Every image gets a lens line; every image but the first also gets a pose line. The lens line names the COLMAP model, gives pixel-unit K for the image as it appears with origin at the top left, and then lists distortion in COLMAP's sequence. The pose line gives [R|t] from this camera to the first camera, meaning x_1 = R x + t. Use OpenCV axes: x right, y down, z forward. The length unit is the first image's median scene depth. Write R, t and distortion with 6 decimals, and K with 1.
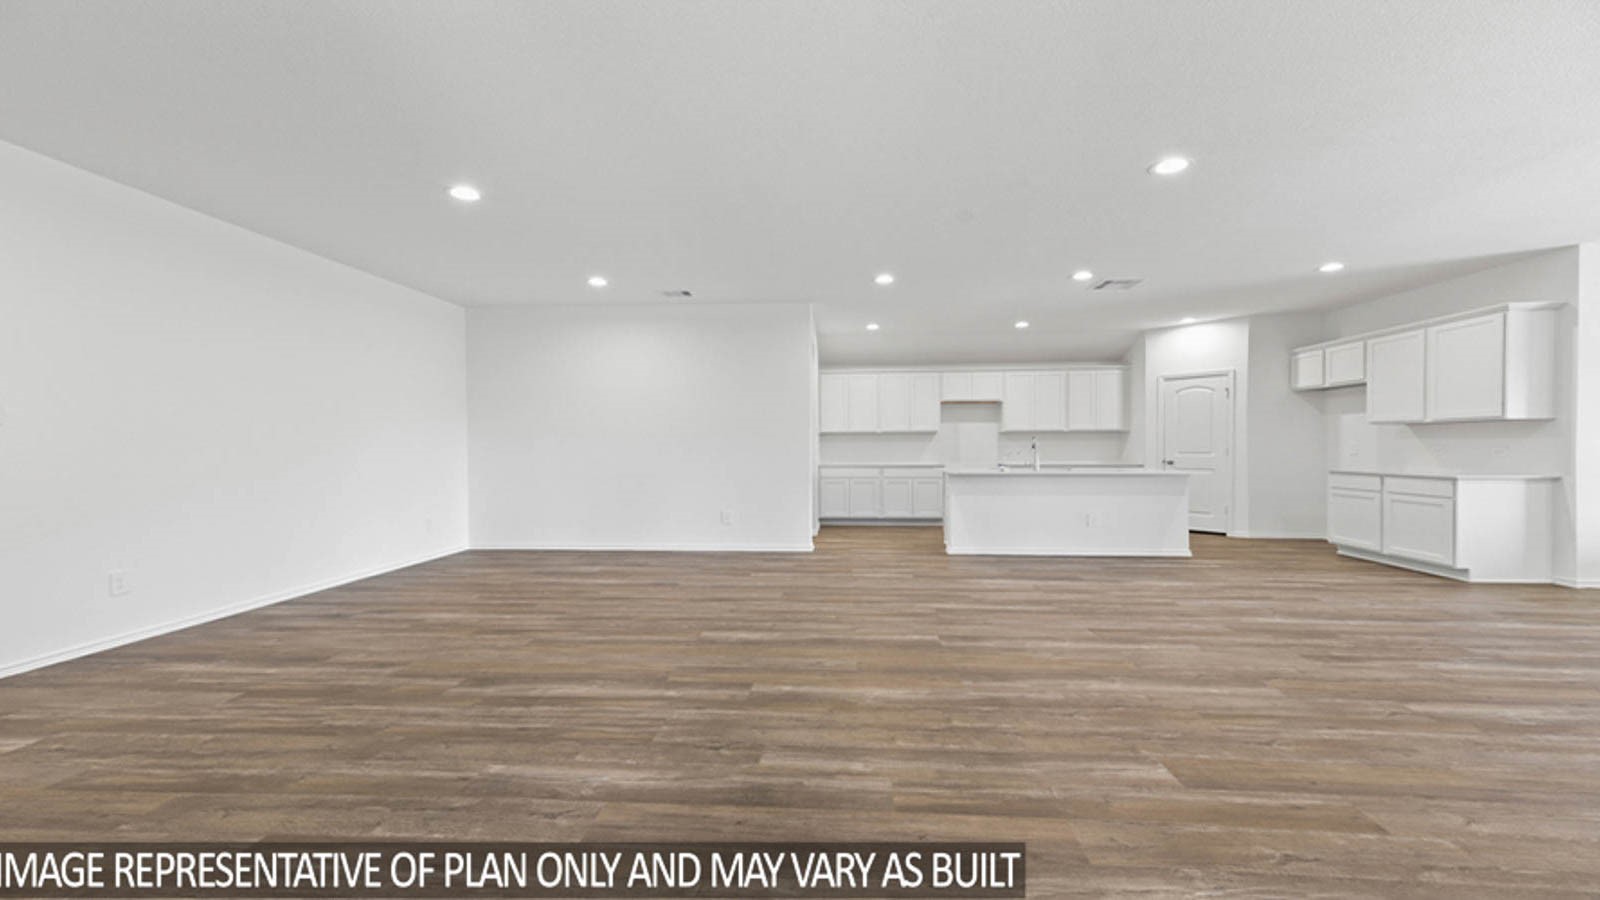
lens RADIAL K [[650.9, 0, 795.8], [0, 650.9, 467.7], [0, 0, 1]] dist [0.022831, -0.000039]
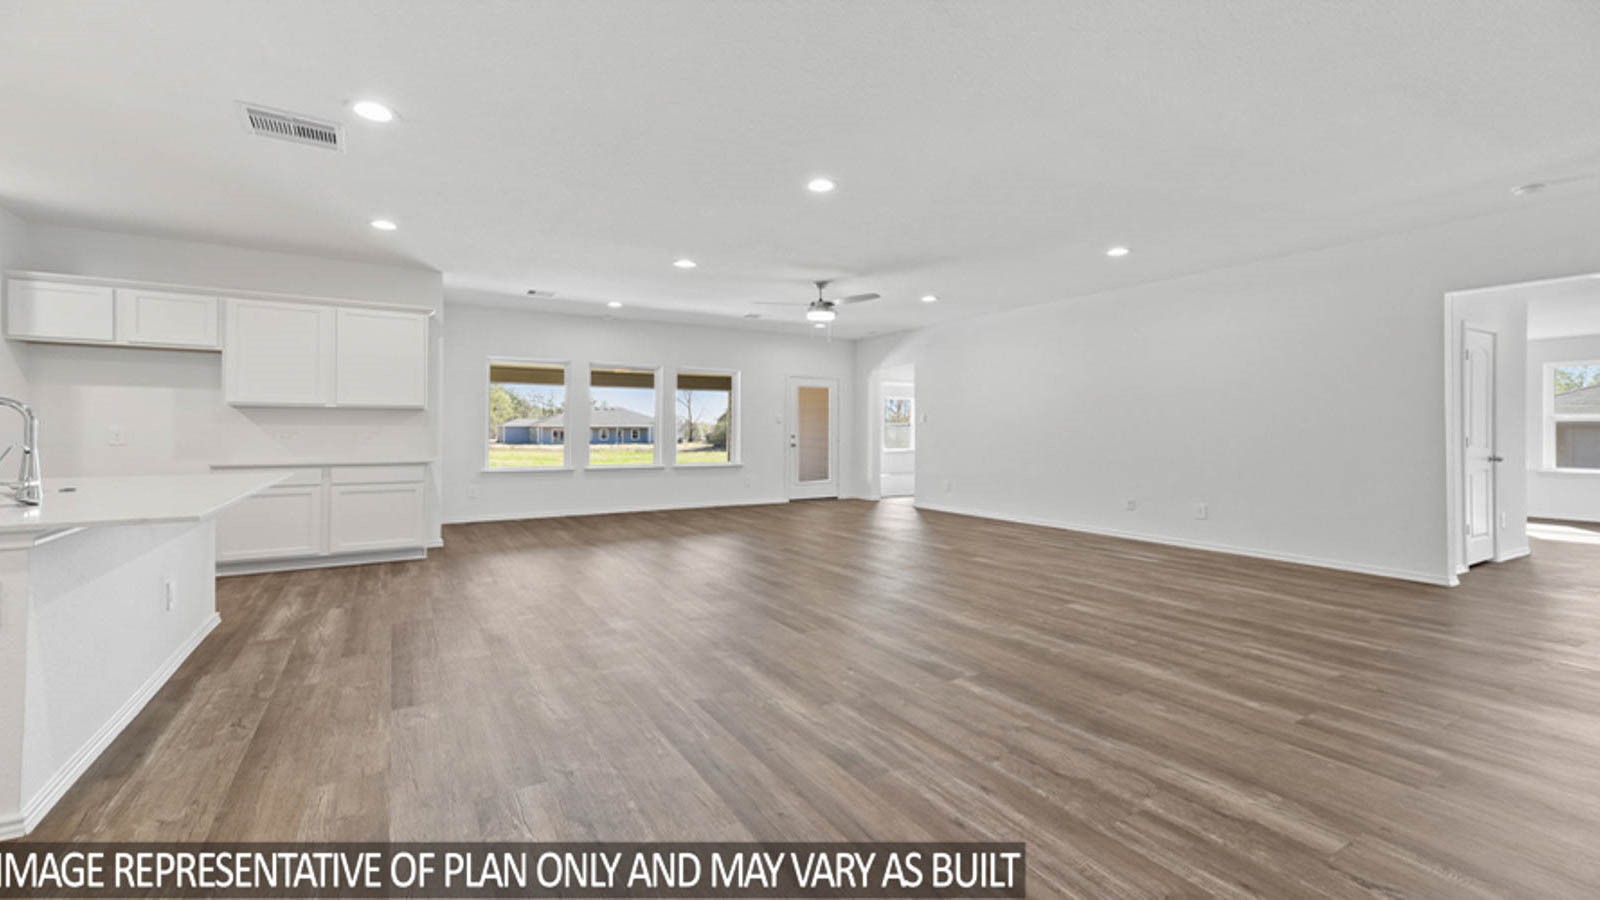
lens RADIAL K [[663.4, 0, 798.5], [0, 663.4, 420.5], [0, 0, 1]] dist [0.014743, -0.000004]
pose [[-0.581319, 0.016174, 0.813515, -0.318605], [0.026821, 0.999640, -0.000709, -0.048559], [-0.813233, 0.021407, -0.581544, 1.611522]]
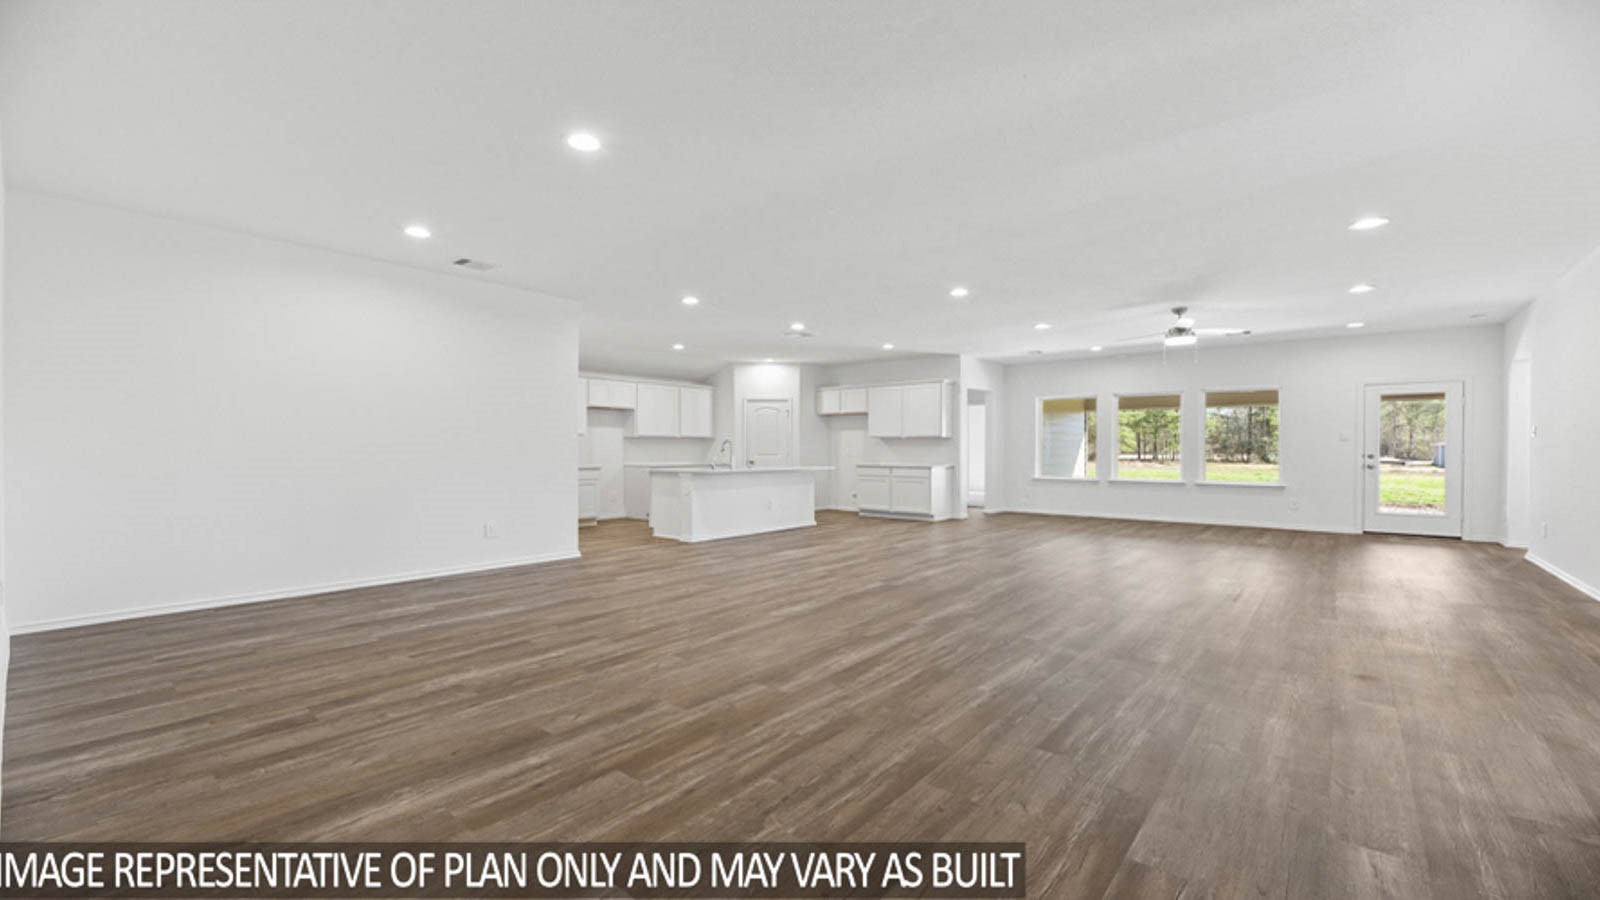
lens RADIAL K [[648.8, 0, 800.0], [0, 648.8, 450.0], [0, 0, 1]] dist [0.000469, -0.000014]
pose [[0.582584, 0.005347, 0.812753, -1.047195], [0.022959, 0.999471, -0.023032, 0.000721], [-0.812446, 0.032078, 0.582154, 0.317429]]
